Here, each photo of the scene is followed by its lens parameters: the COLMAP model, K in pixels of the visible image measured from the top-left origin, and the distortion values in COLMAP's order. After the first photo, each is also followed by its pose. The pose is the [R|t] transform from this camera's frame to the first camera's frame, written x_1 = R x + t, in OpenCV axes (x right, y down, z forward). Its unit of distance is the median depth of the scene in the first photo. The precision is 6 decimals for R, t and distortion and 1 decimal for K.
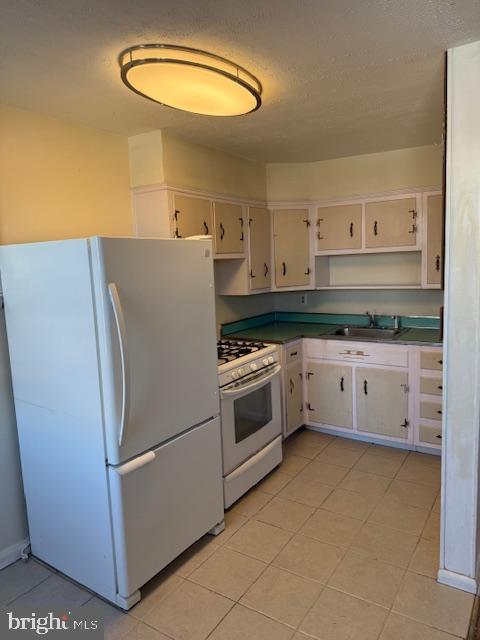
lens RADIAL K [[454.8, 0, 246.6], [0, 454.8, 319.2], [0, 0, 1]] dist [0.105238, -0.124834]
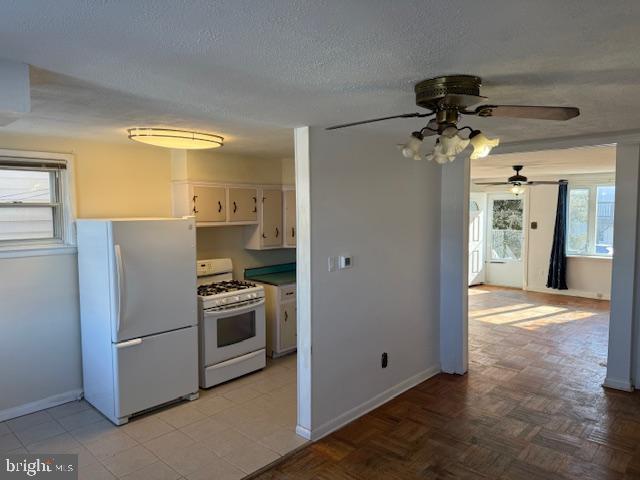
lens RADIAL K [[454.8, 0, 321.6], [0, 454.8, 238.7], [0, 0, 1]] dist [0.105238, -0.124834]
pose [[0.984325, 0.051206, -0.168765, 0.559201], [-0.059927, 0.997096, -0.046992, -0.041947], [0.165869, 0.056369, 0.984535, -0.486013]]
